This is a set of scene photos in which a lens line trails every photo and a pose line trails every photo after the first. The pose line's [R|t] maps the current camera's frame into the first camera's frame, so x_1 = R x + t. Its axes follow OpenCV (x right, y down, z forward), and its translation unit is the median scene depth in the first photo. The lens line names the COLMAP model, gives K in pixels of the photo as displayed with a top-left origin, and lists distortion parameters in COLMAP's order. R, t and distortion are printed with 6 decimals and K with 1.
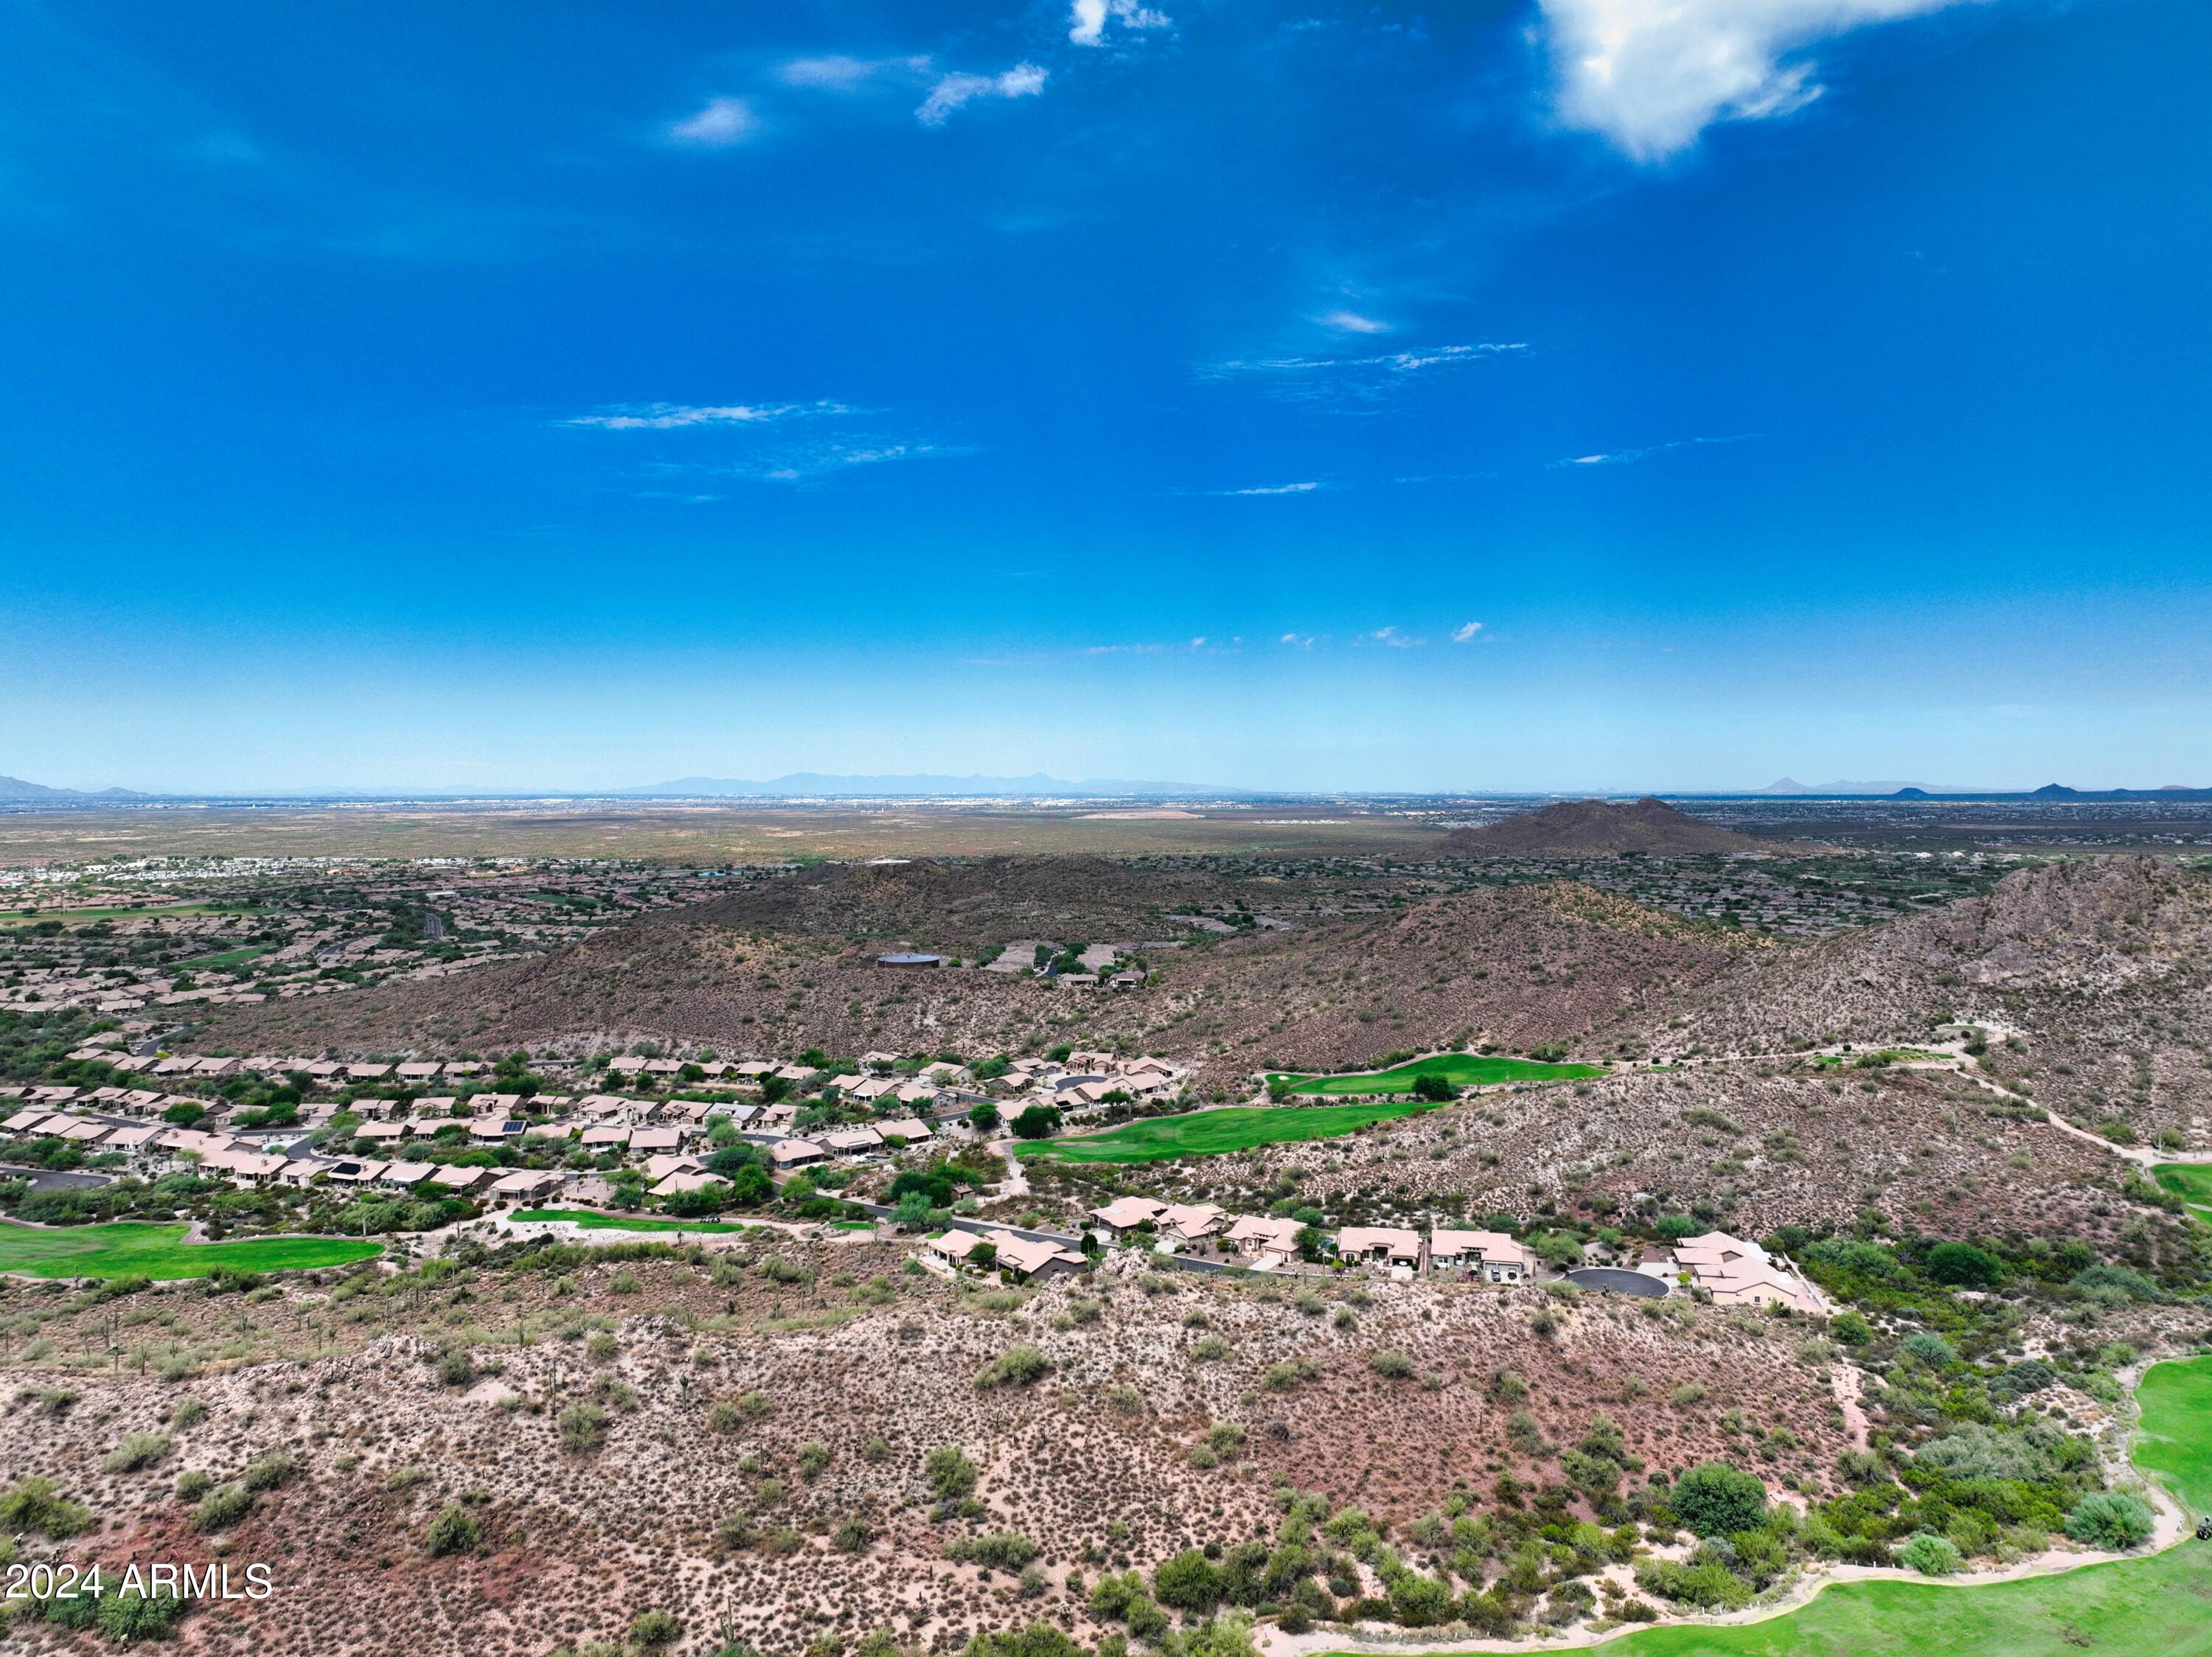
lens RADIAL K [[1554.6, 0, 1112.4], [0, 1554.6, 824.9], [0, 0, 1]] dist [-0.001527, 0.019557]
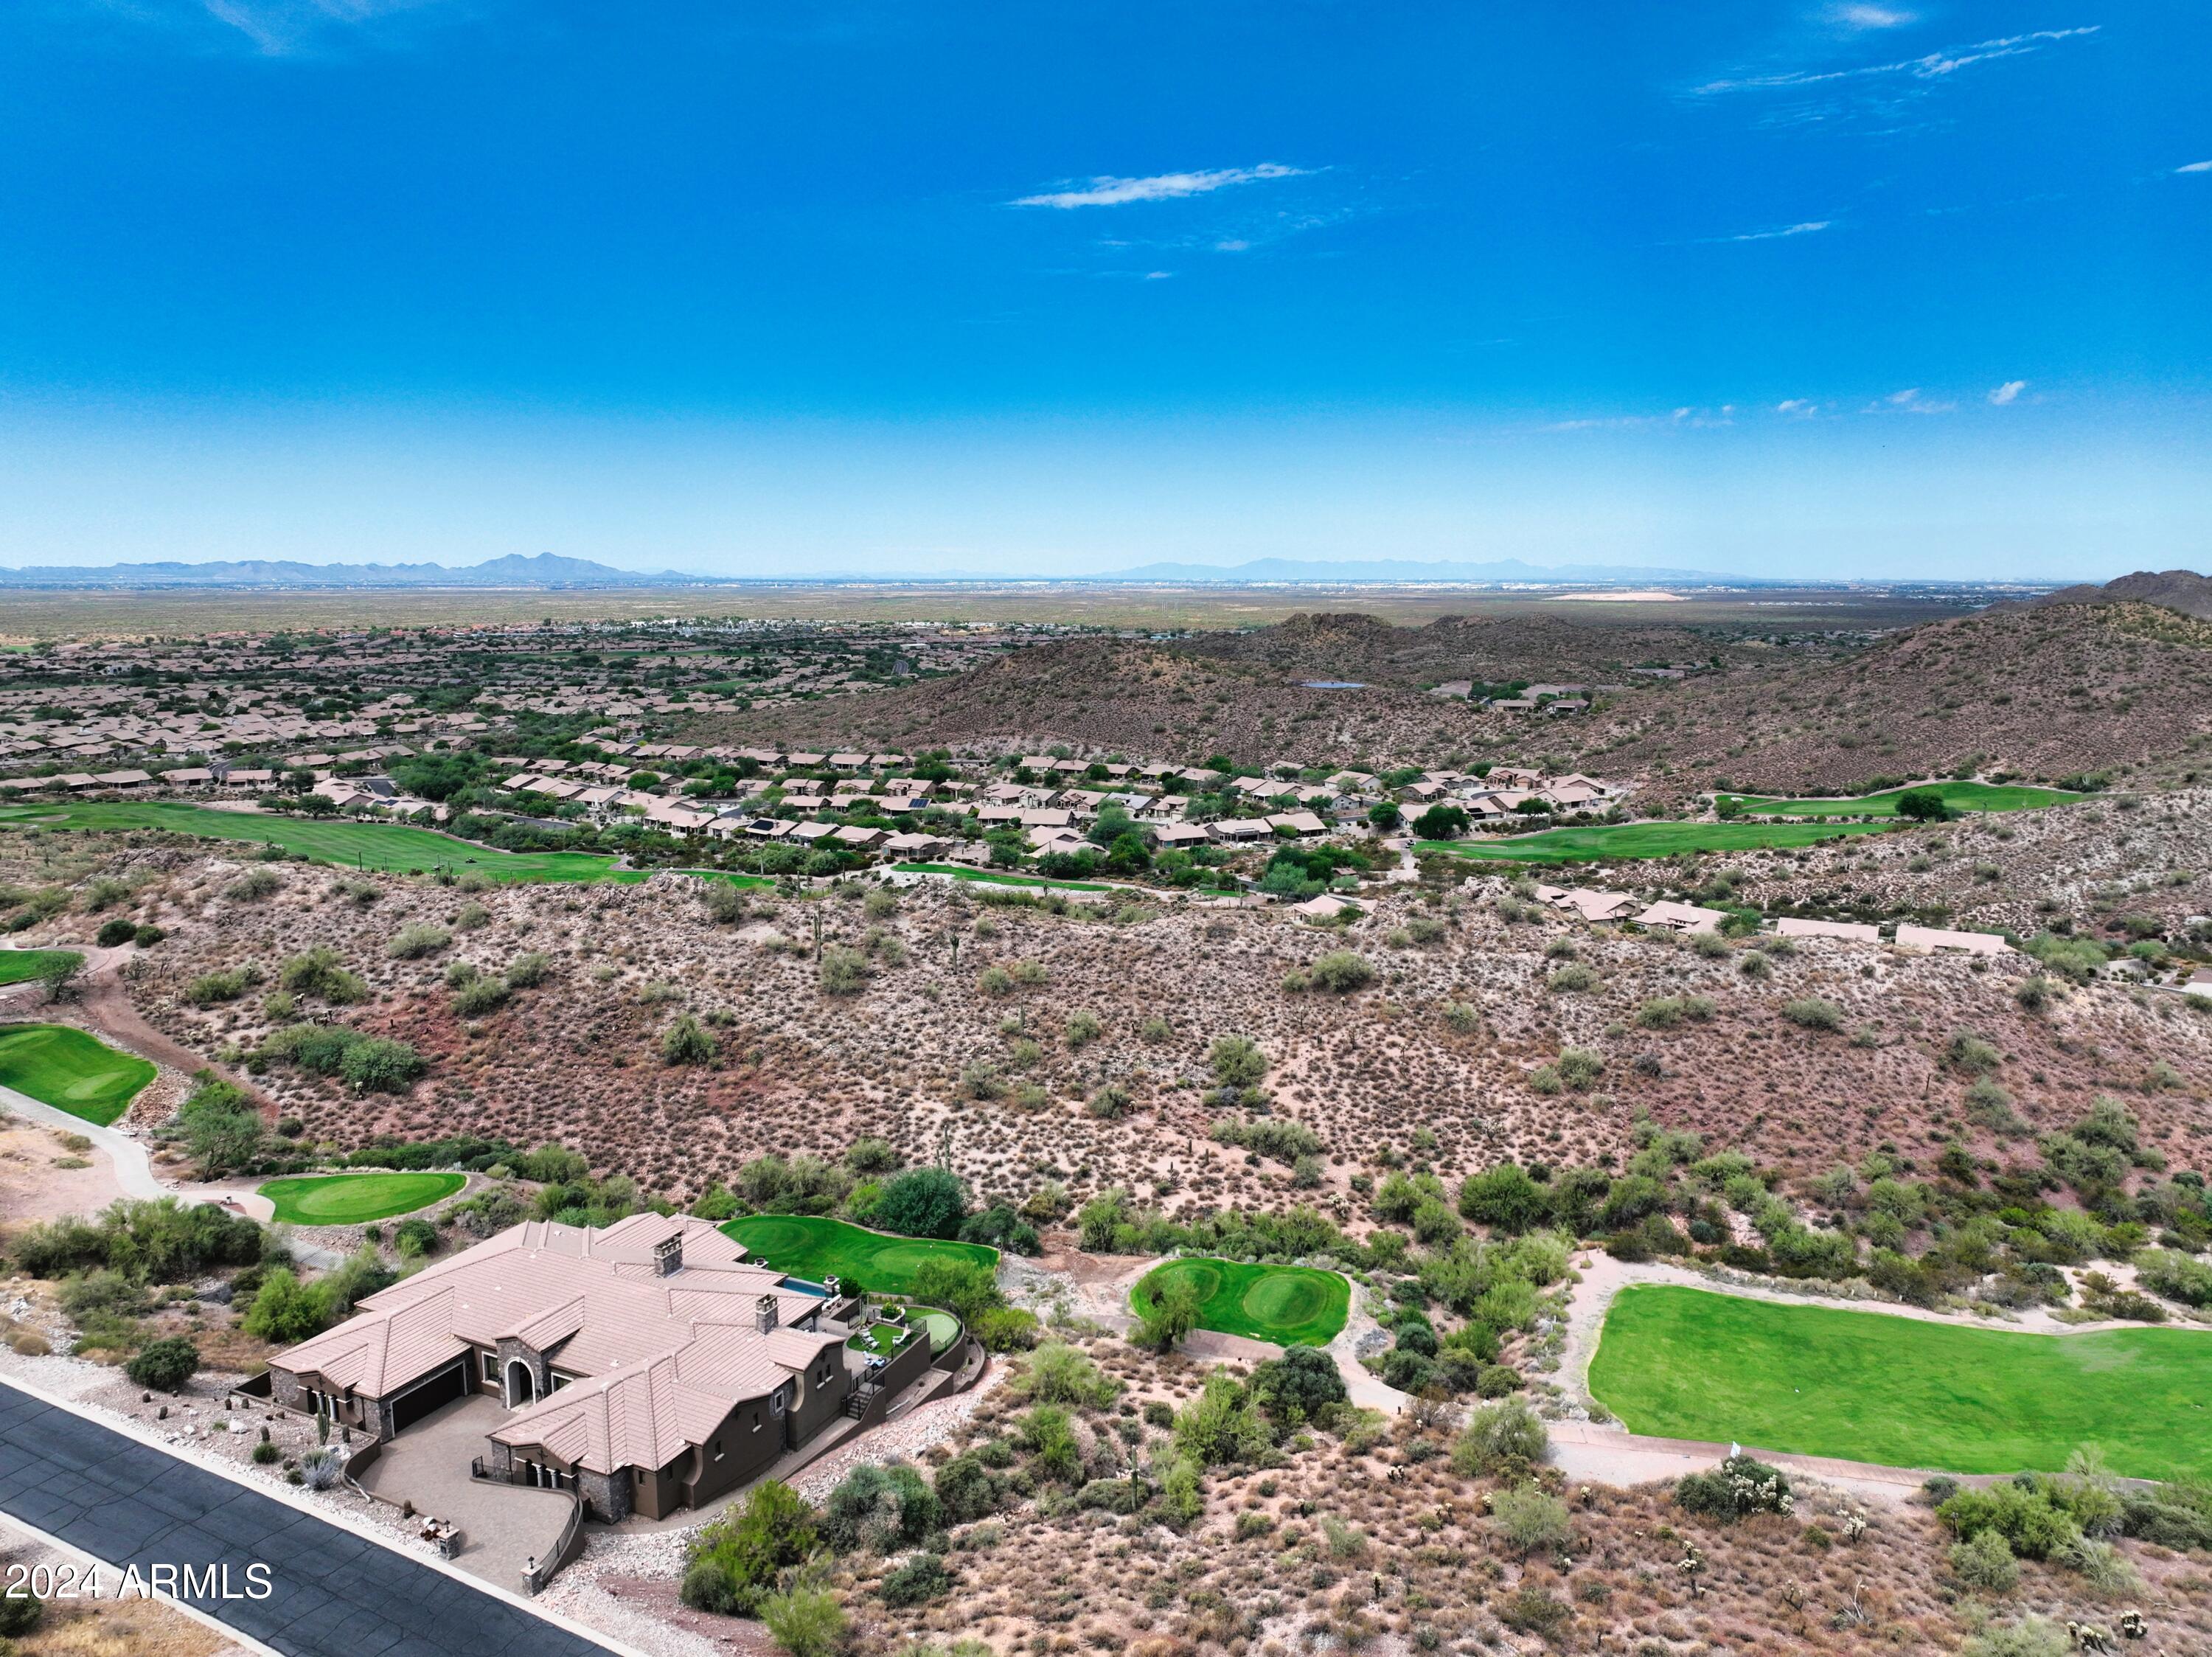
lens RADIAL K [[1551.7, 0, 1113.8], [0, 1551.7, 825.1], [0, 0, 1]] dist [0.006729, 0.002235]
pose [[0.956722, 0.050032, -0.286671, 0.059338], [-0.010907, 0.990582, 0.136483, 0.141295], [0.290800, -0.127449, 0.948257, 0.150677]]
